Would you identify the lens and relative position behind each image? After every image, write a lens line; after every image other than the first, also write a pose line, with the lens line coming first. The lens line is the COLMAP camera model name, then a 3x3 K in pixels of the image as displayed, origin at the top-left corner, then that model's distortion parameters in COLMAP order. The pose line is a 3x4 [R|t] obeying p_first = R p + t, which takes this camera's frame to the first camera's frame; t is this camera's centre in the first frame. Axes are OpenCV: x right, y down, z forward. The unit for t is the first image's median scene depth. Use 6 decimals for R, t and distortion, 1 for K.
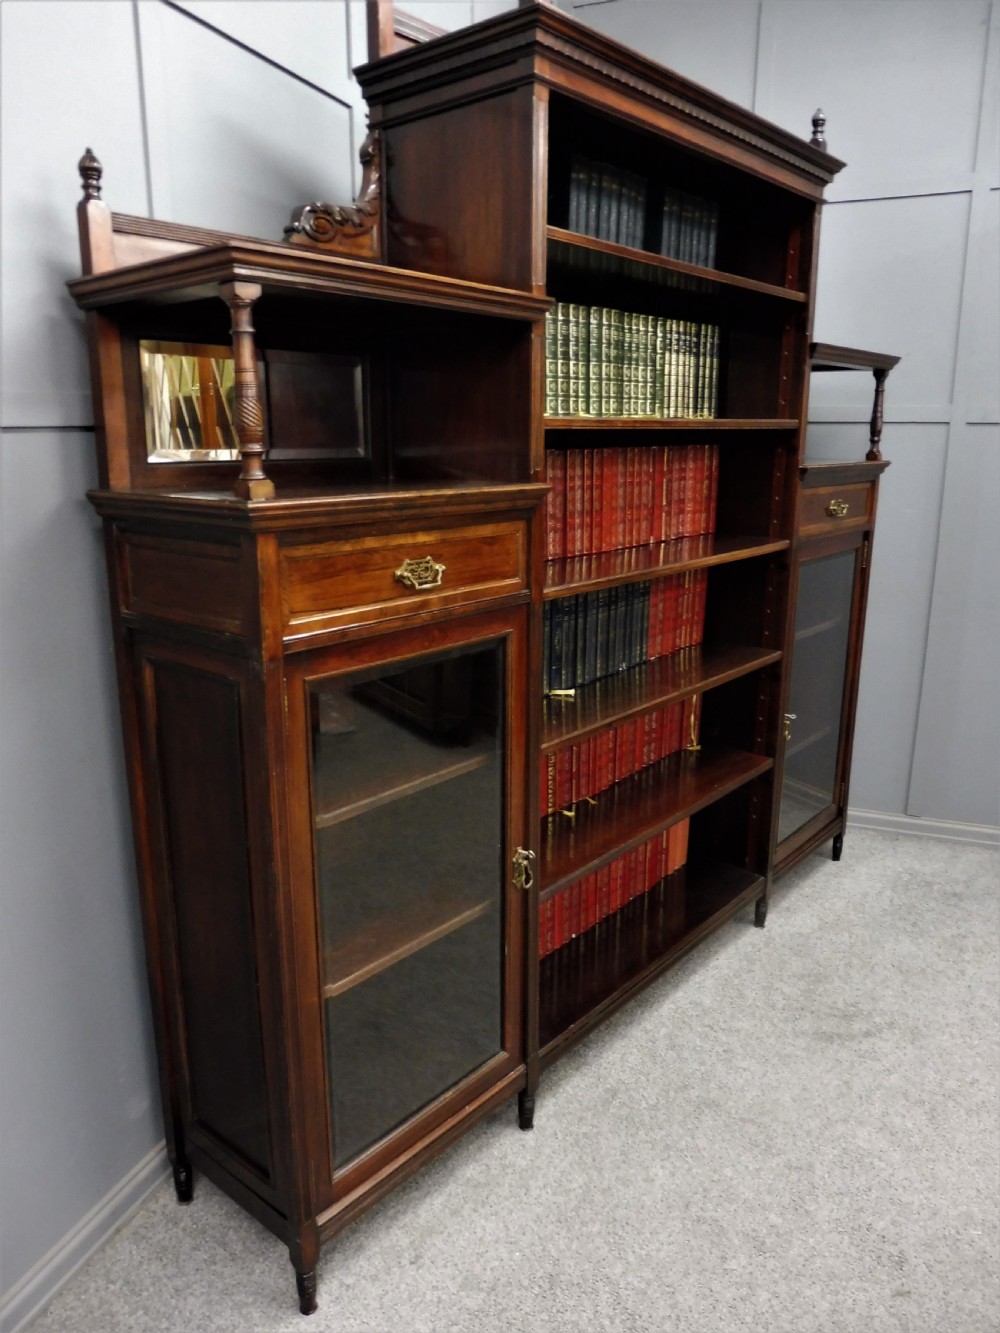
lens RADIAL K [[979.0, 0, 496.4], [0, 979.0, 673.3], [0, 0, 1]] dist [-0.036265, 0.001966]
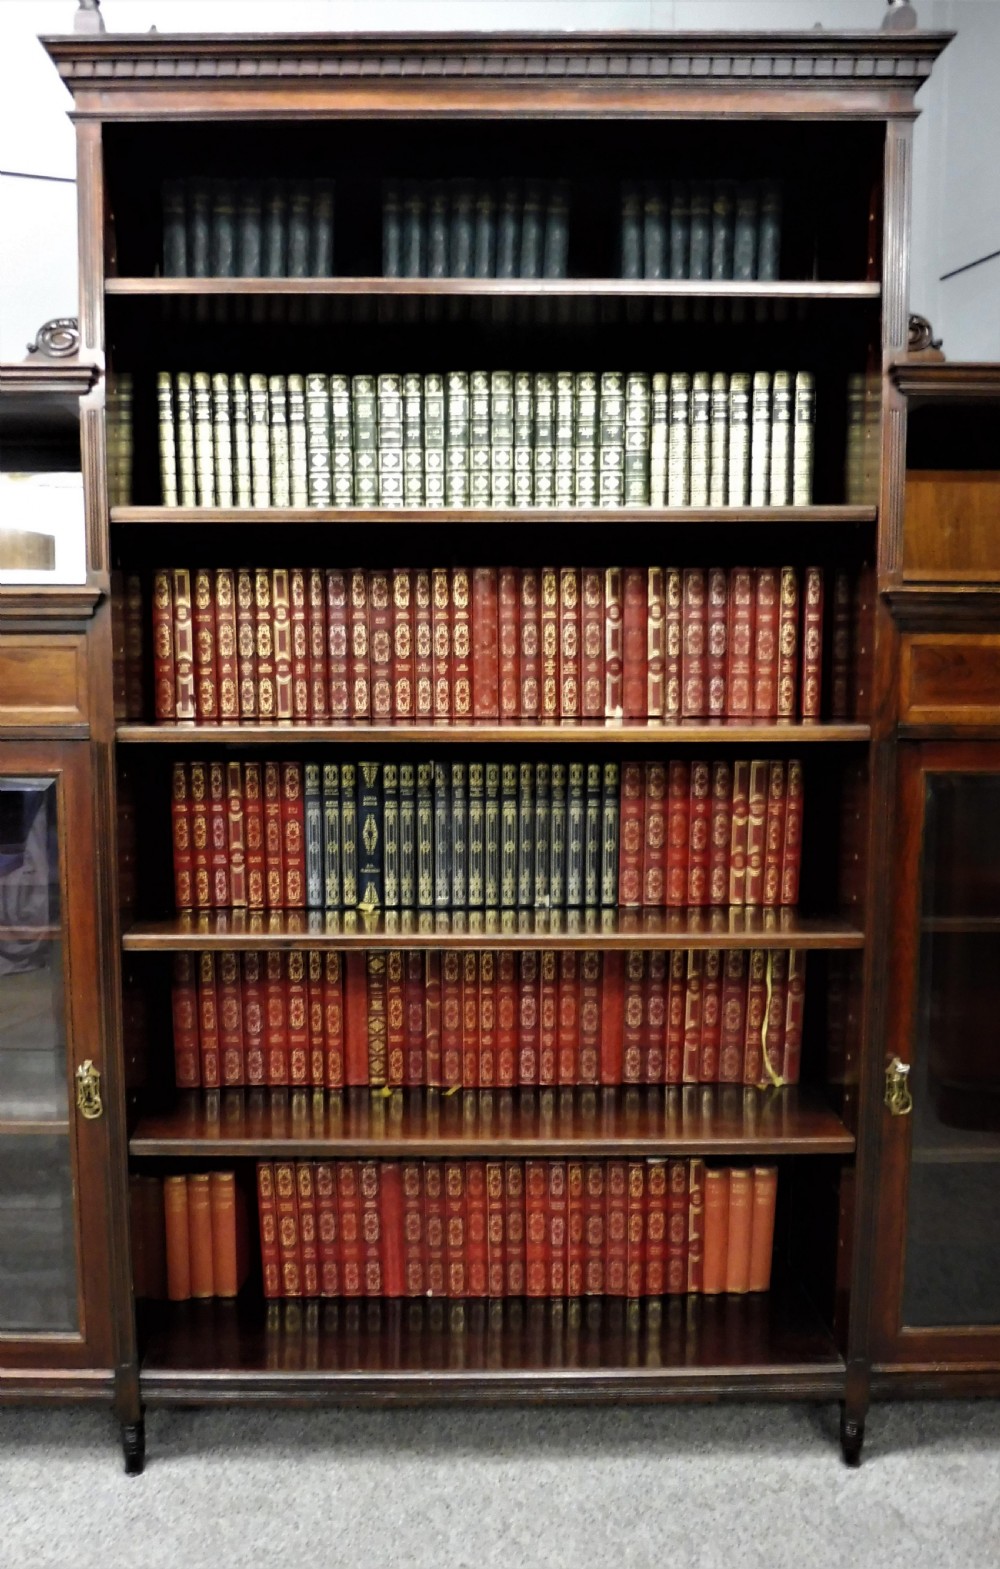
lens RADIAL K [[1168.2, 0, 452.6], [0, 1168.2, 785.1], [0, 0, 1]] dist [-0.042558, 0.005515]
pose [[0.652781, 0.069590, -0.754343, 0.902014], [-0.184300, 0.980442, -0.069039, -0.025048], [0.734786, 0.184092, 0.652840, 0.591027]]
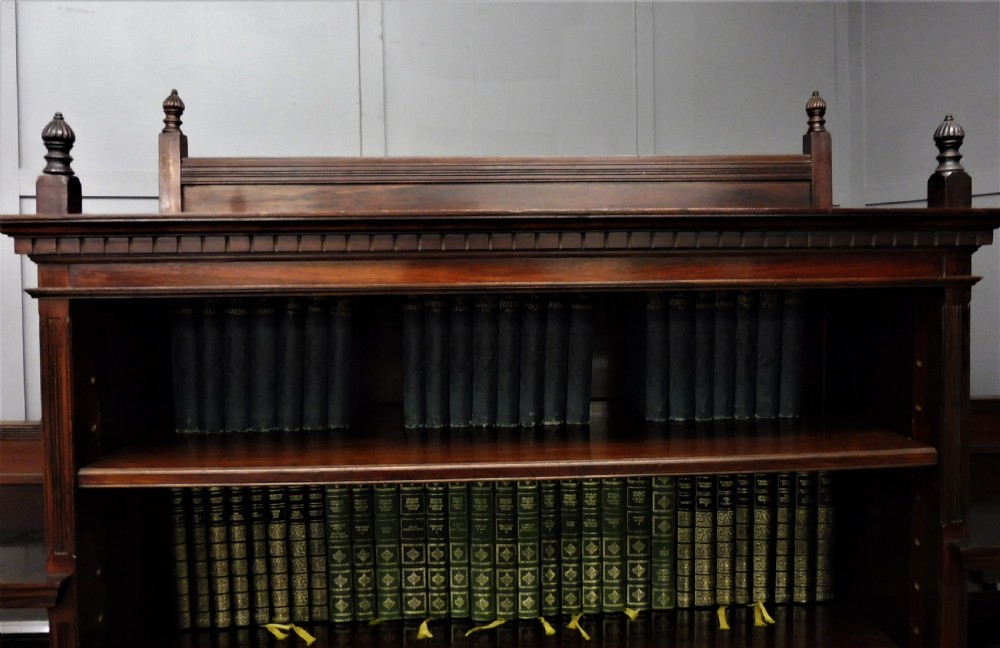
lens RADIAL K [[729.8, 0, 484.4], [0, 729.8, 279.8], [0, 0, 1]] dist [-0.060505, -0.006987]
pose [[0.693044, 0.014282, -0.720754, 0.560642], [-0.166081, 0.976073, -0.140354, -0.515692], [0.701503, 0.216975, 0.678833, 0.738217]]
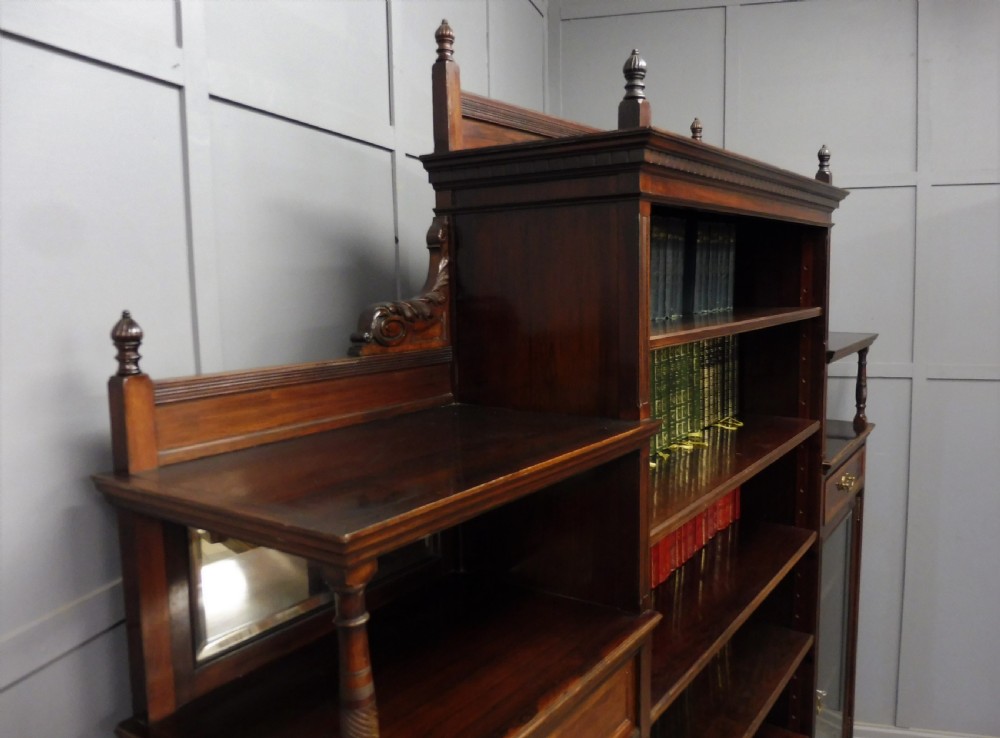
lens RADIAL K [[793.1, 0, 546.0], [0, 793.1, 344.9], [0, 0, 1]] dist [-0.027741, -0.007601]
pose [[0.991421, -0.026851, 0.127919, -0.126401], [0.045858, 0.987917, -0.148045, -0.314534], [-0.122399, 0.152641, 0.980673, 0.251478]]
